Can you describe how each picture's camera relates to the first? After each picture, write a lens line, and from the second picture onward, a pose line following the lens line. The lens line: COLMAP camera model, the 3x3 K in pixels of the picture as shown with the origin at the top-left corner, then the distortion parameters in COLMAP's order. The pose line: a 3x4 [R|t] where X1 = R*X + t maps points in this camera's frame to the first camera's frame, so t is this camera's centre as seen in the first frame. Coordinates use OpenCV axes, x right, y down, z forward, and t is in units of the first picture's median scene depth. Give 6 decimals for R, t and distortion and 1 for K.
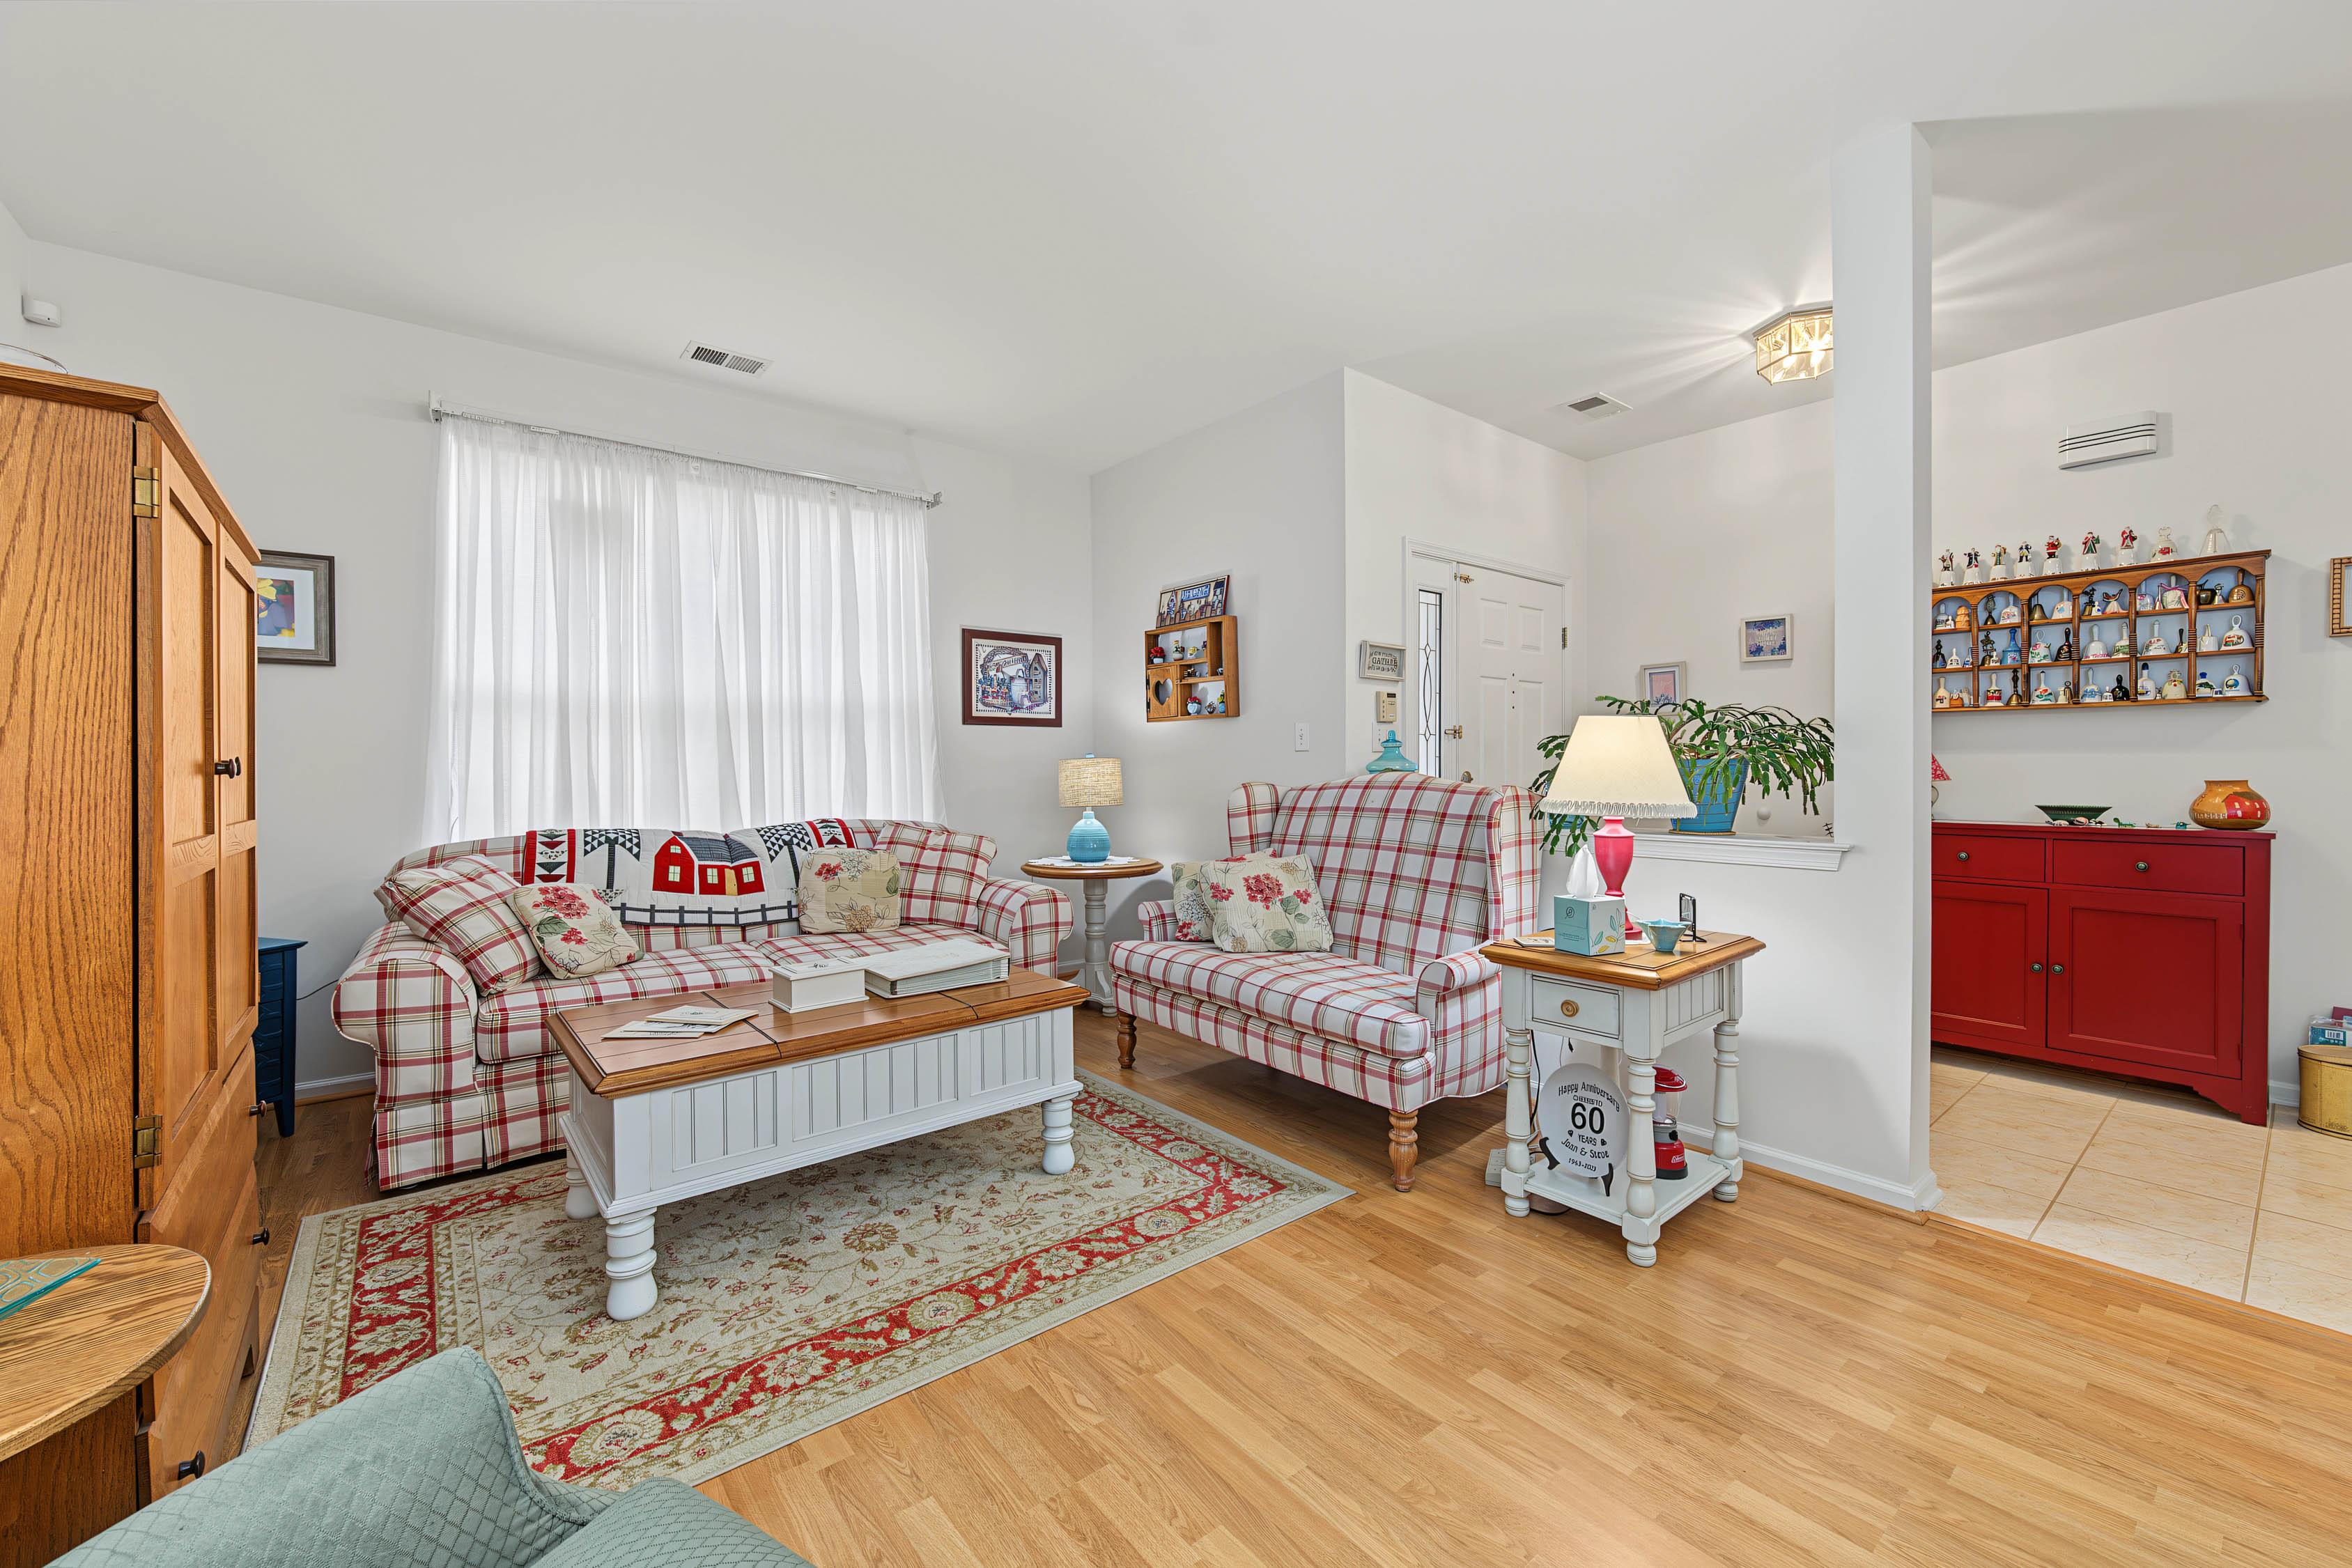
lens RADIAL K [[935.7, 0, 1171.9], [0, 935.7, 769.1], [0, 0, 1]] dist [-0.005124, -0.001116]
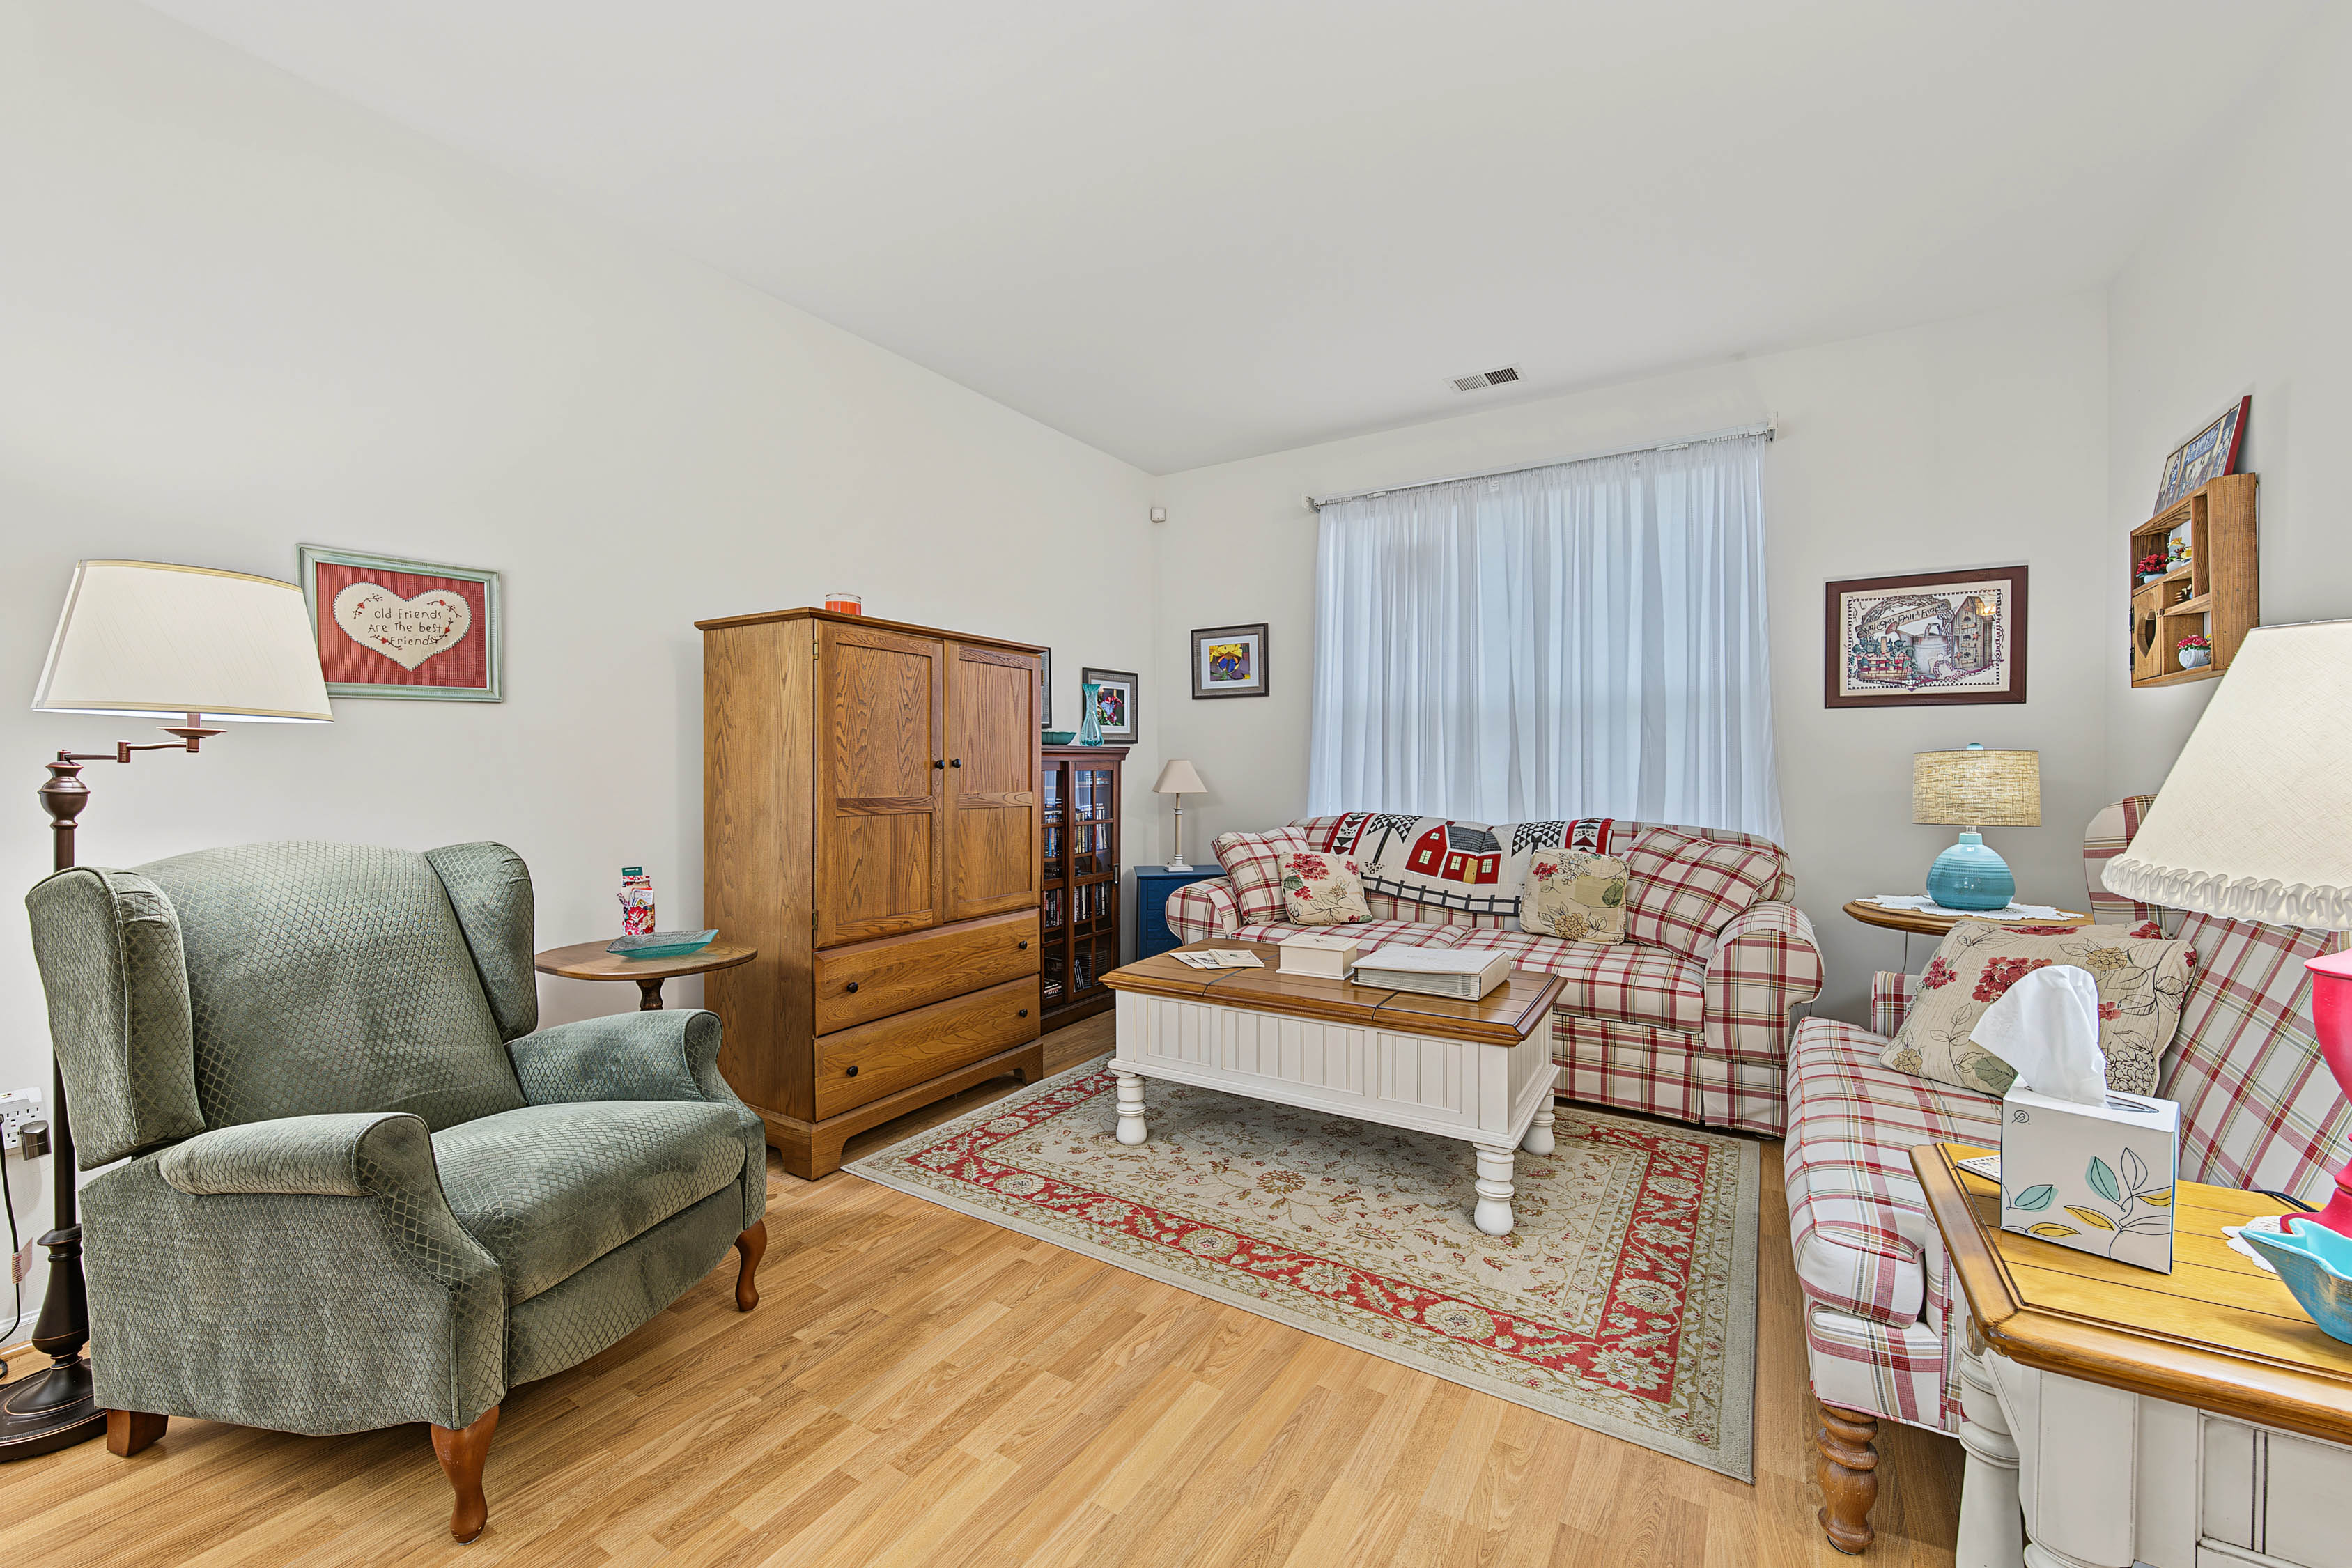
lens RADIAL K [[935.7, 0, 1159.7], [0, 935.7, 788.8], [0, 0, 1]] dist [-0.005124, -0.001116]
pose [[0.320364, 0.030855, -0.946792, 0.506809], [0.000332, 0.999466, 0.032684, -0.010626], [0.947294, -0.010785, 0.320183, 0.365341]]
